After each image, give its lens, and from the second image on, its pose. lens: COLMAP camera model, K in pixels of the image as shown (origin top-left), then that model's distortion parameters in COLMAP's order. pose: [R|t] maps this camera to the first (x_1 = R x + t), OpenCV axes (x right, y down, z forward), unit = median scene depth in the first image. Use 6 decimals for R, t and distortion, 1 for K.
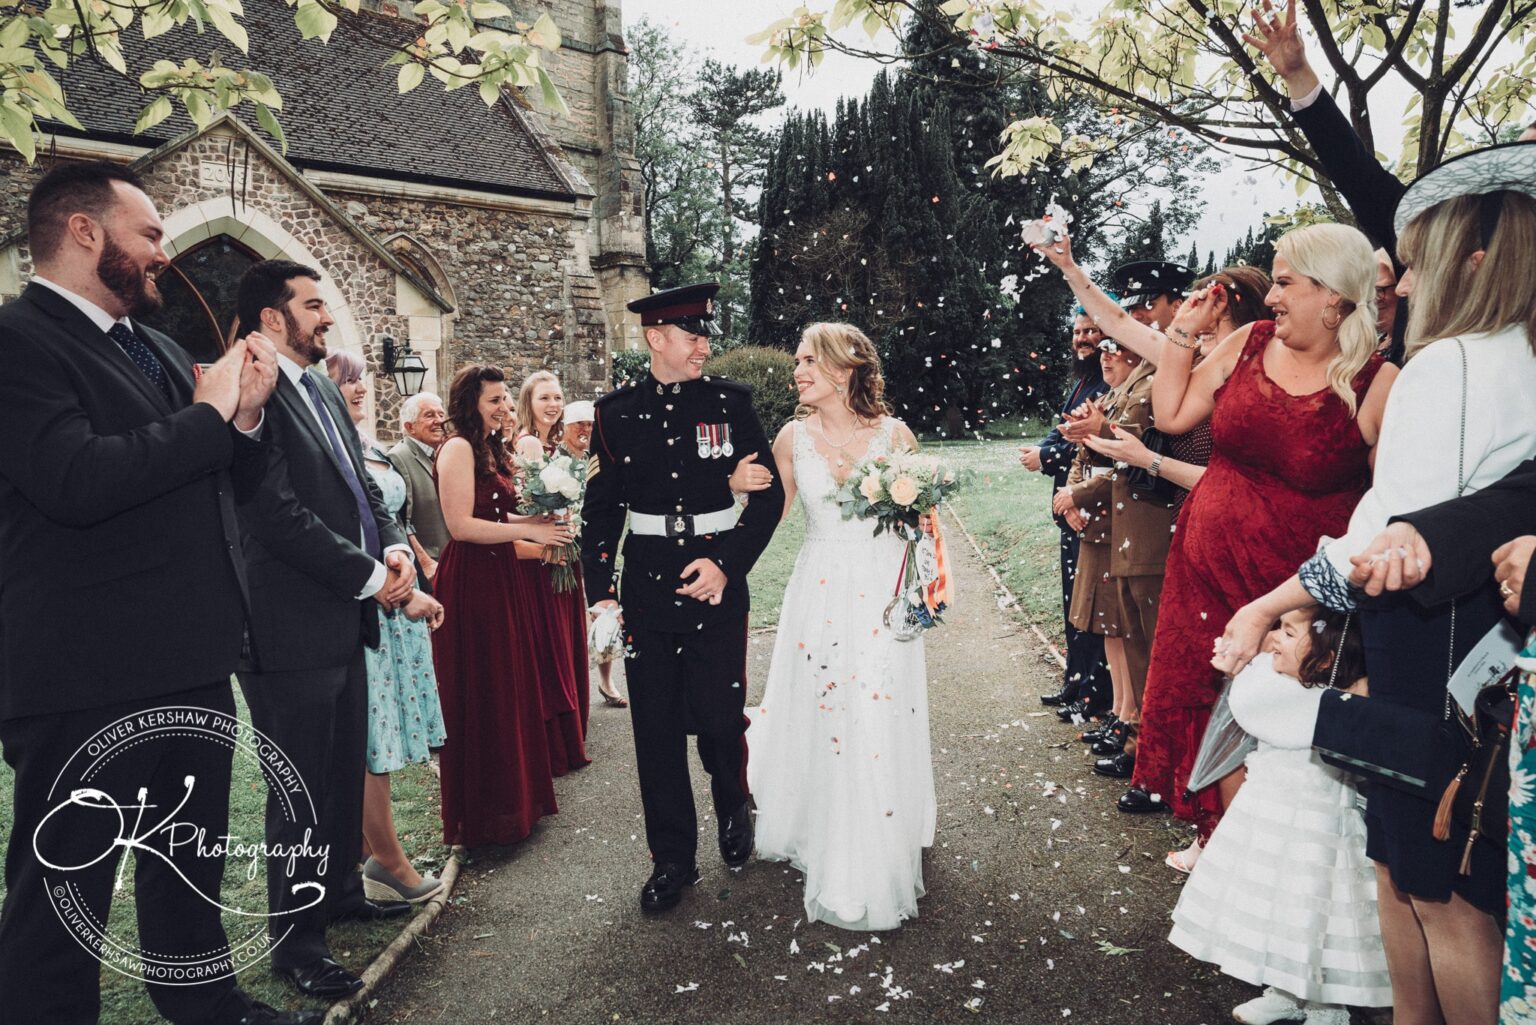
lens RADIAL K [[1057.2, 0, 768.0], [0, 1057.2, 512.5], [0, 0, 1]] dist [-0.135979, 0.104670]
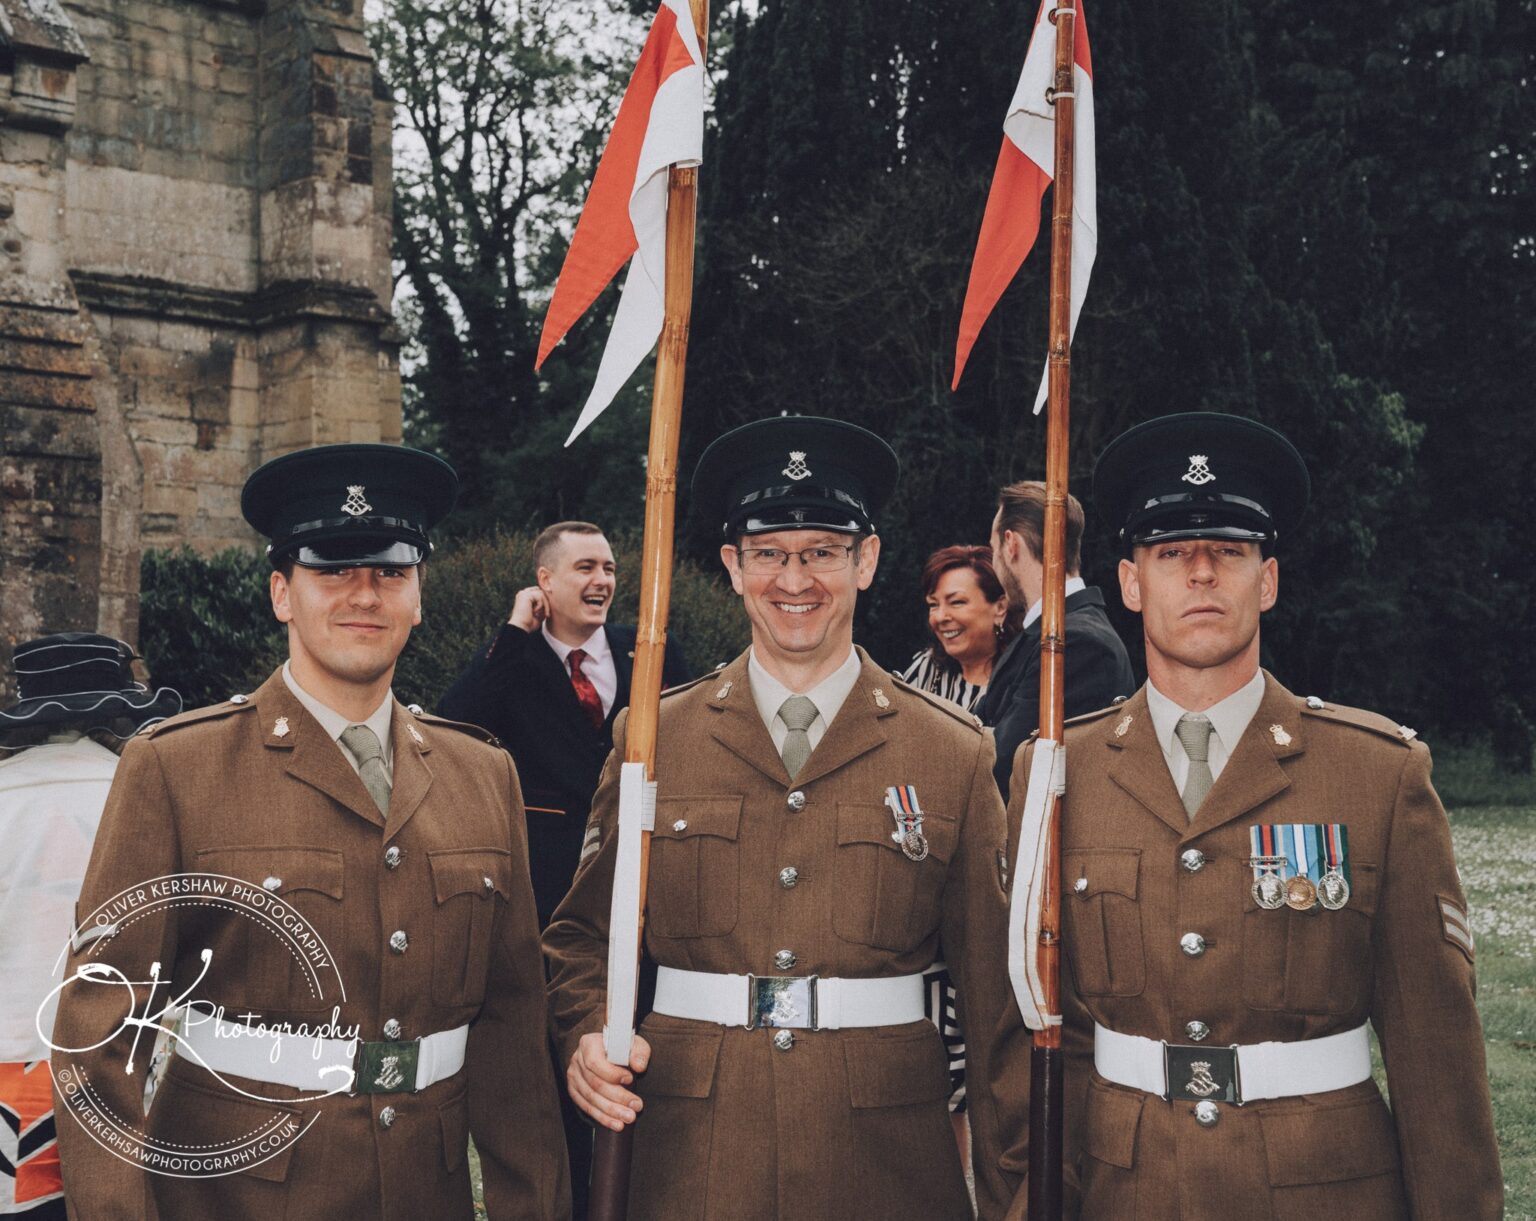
lens RADIAL K [[2198.3, 0, 768.0], [0, 2198.3, 610.5], [0, 0, 1]] dist [0.007511, 0.013856]
pose [[0.998092, 0.019390, -0.058621, 0.064154], [-0.027279, 0.990205, -0.136928, -0.037474], [0.055392, 0.138266, 0.988845, 0.277671]]
